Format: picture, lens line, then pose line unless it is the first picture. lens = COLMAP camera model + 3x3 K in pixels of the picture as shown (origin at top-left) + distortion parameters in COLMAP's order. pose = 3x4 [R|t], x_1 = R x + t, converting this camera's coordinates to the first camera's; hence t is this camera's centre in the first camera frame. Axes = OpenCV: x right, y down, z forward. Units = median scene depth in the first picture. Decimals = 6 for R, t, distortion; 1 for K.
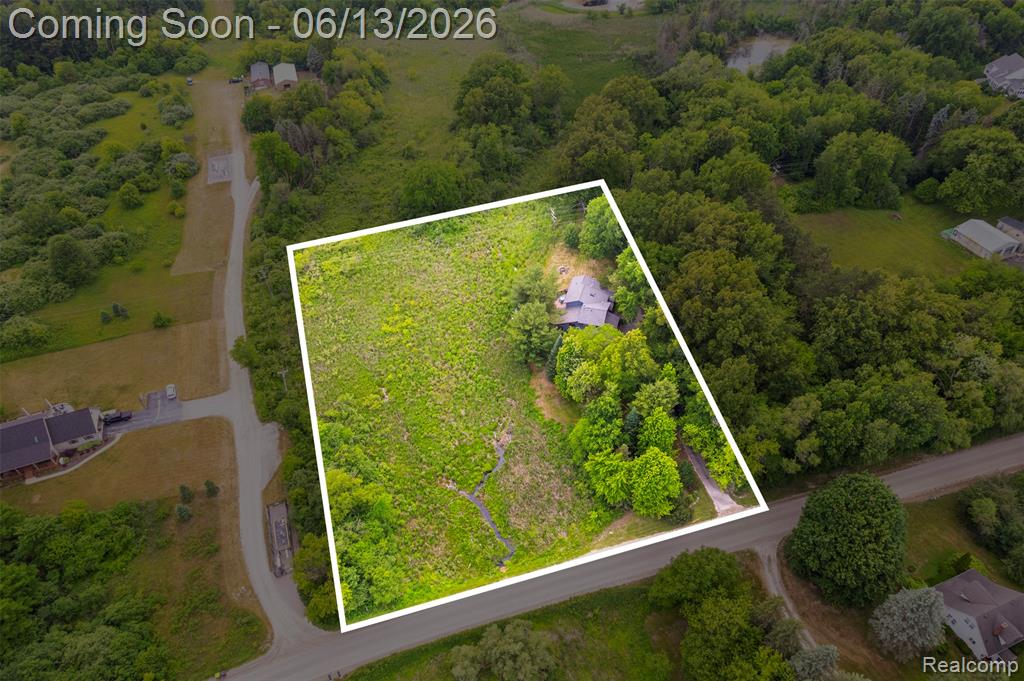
lens RADIAL K [[647.4, 0, 512.0], [0, 647.4, 340.5], [0, 0, 1]] dist [-0.066047, 0.055409]
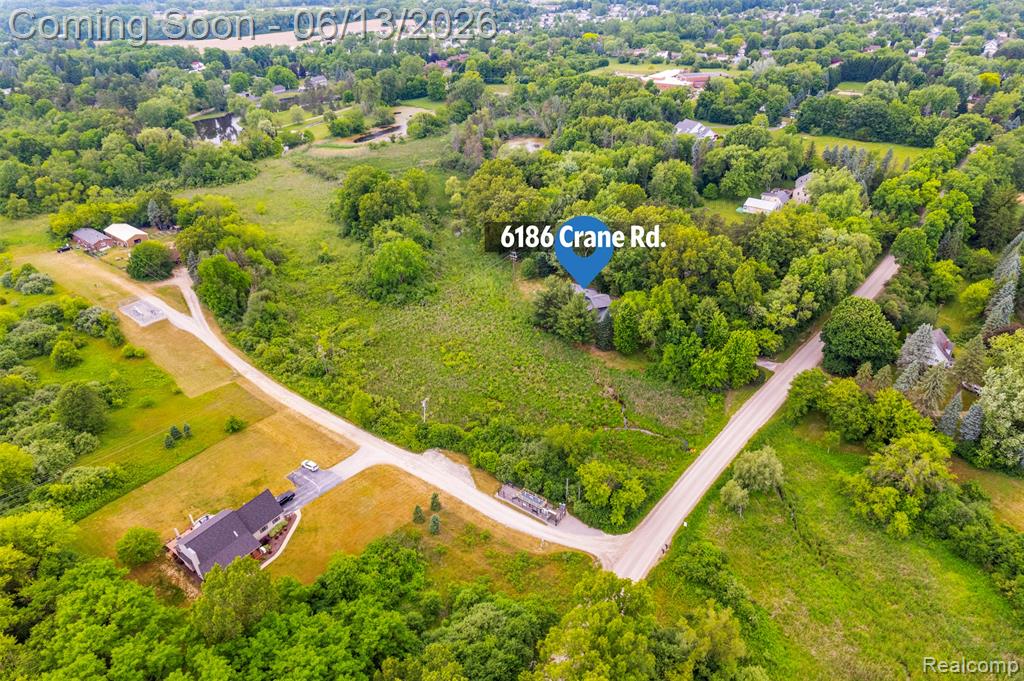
lens RADIAL K [[647.4, 0, 512.0], [0, 647.4, 340.5], [0, 0, 1]] dist [-0.066047, 0.055409]
pose [[0.842945, -0.267607, 0.466723, -0.606727], [0.367137, 0.920254, -0.135433, 0.134508], [-0.393261, 0.285514, 0.873972, -0.043455]]
